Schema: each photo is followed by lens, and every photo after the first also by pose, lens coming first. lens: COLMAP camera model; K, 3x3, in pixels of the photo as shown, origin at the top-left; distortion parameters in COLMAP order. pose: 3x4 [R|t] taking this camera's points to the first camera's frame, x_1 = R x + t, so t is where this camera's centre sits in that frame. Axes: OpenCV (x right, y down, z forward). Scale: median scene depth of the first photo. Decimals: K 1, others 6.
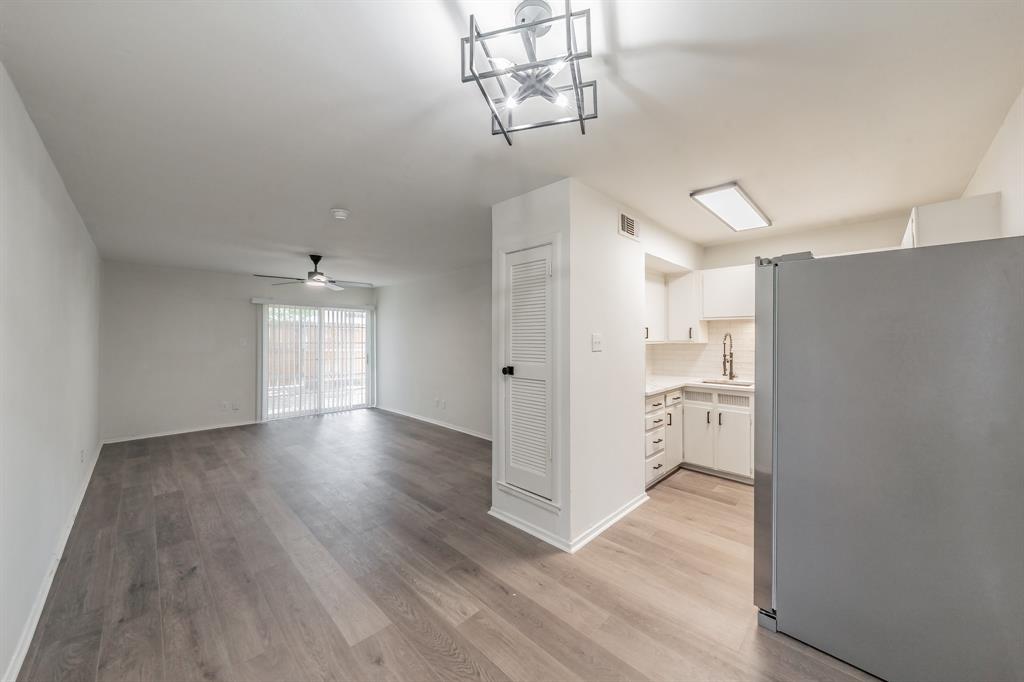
lens RADIAL K [[366.2, 0, 537.5], [0, 366.2, 336.6], [0, 0, 1]] dist [-0.003358, 0.000295]
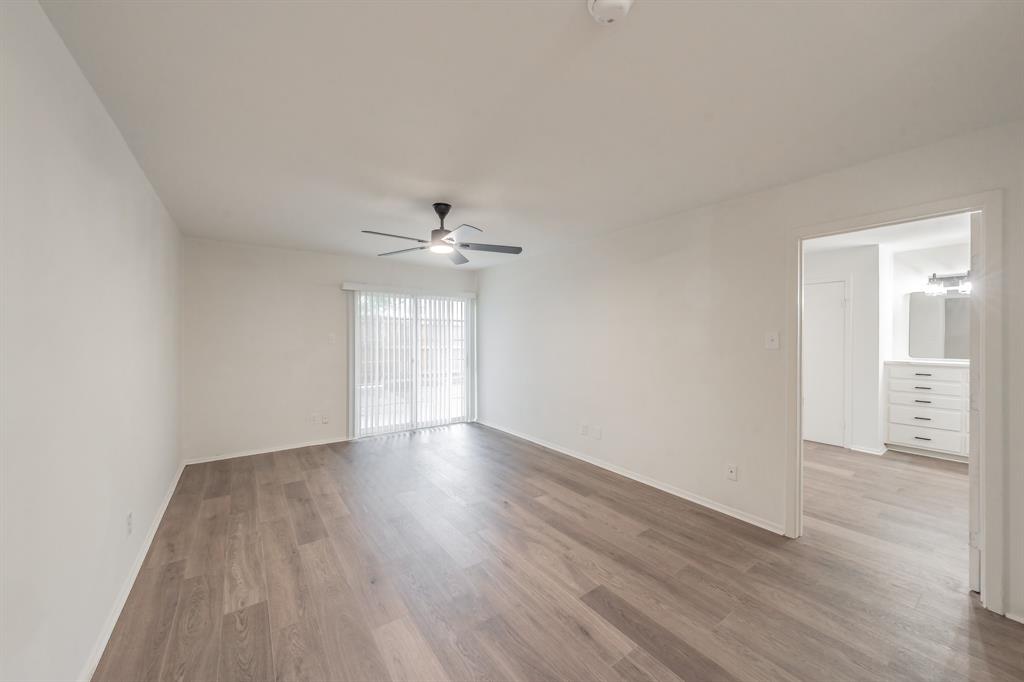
lens RADIAL K [[362.6, 0, 501.4], [0, 362.6, 346.6], [0, 0, 1]] dist [-0.004884, 0.000773]
pose [[0.979038, 0.010644, -0.203399, -0.667982], [-0.003417, 0.999351, 0.035849, 0.004787], [0.203648, -0.034402, 0.978440, 0.710424]]
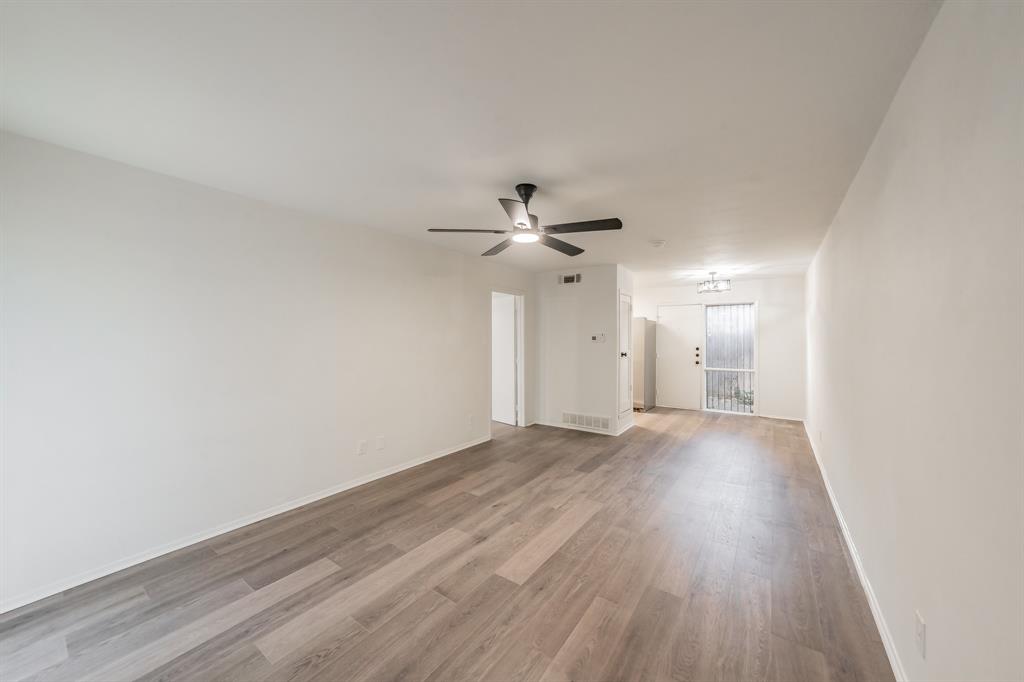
lens RADIAL K [[362.6, 0, 520.6], [0, 362.6, 339.6], [0, 0, 1]] dist [-0.004884, 0.000773]
pose [[-0.137261, 0.000127, 0.990535, -2.061599], [-0.005331, 0.999985, -0.000867, 0.019907], [-0.990521, -0.005400, -0.137258, 1.938995]]
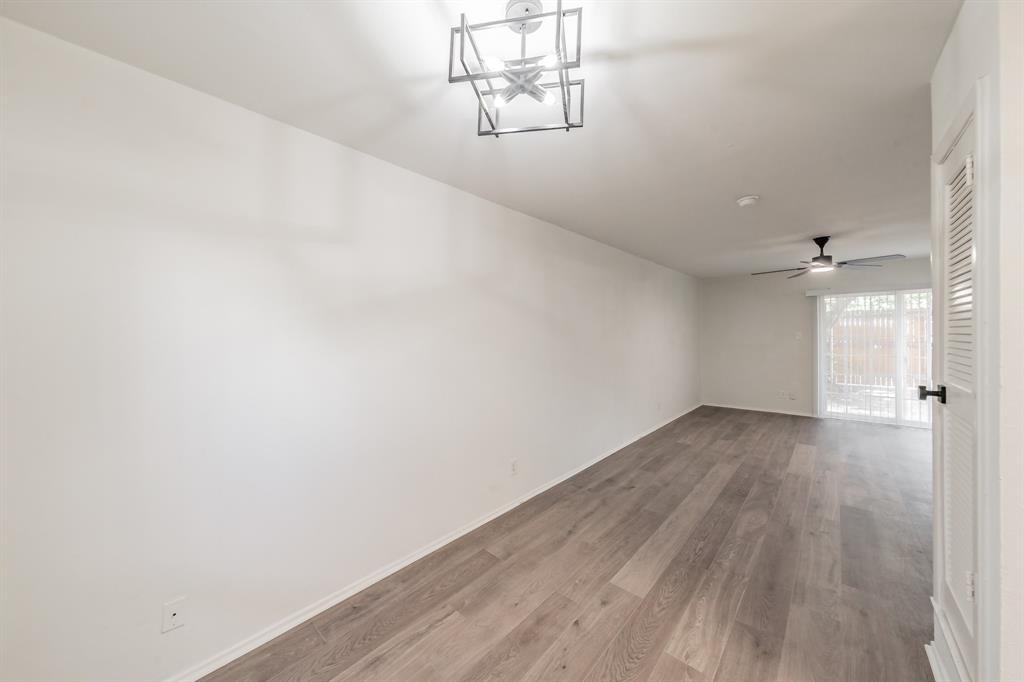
lens RADIAL K [[362.6, 0, 513.7], [0, 362.6, 336.5], [0, 0, 1]] dist [-0.004884, 0.000773]
pose [[0.015575, 0.009018, -0.999838, 0.457167], [0.012395, 0.999881, 0.009212, 0.000083], [0.999802, -0.012537, 0.015462, 0.431176]]
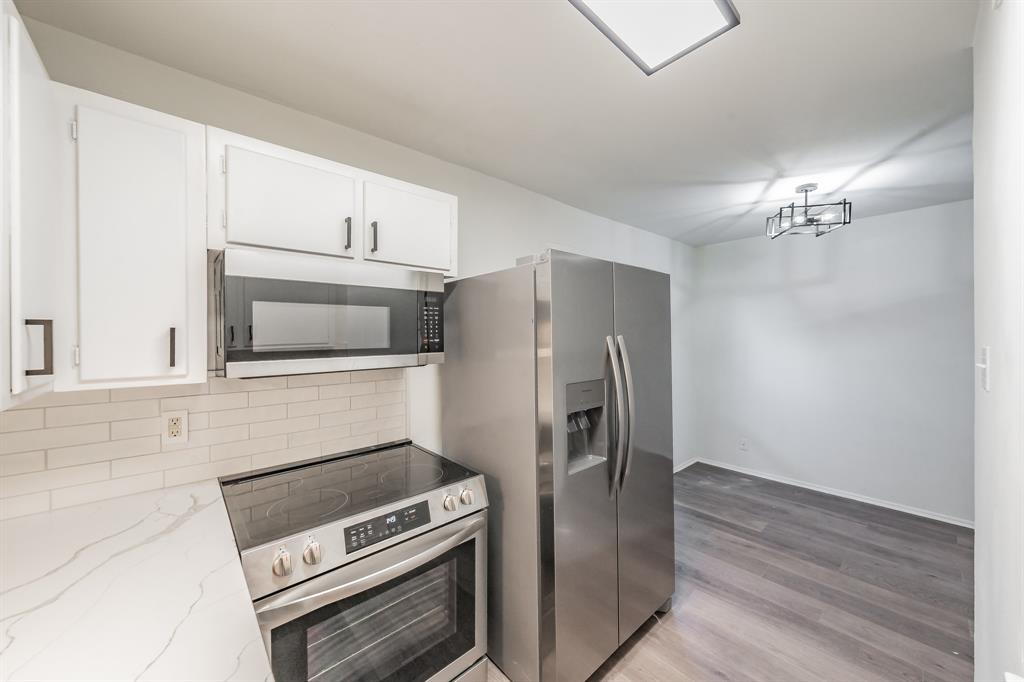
lens RADIAL K [[362.6, 0, 527.2], [0, 362.6, 339.2], [0, 0, 1]] dist [-0.004884, 0.000773]
pose [[-0.996094, 0.010474, 0.087676, 0.650947], [0.011052, 0.999920, 0.006106, -0.023494], [-0.087605, 0.007051, -0.996130, 1.481440]]
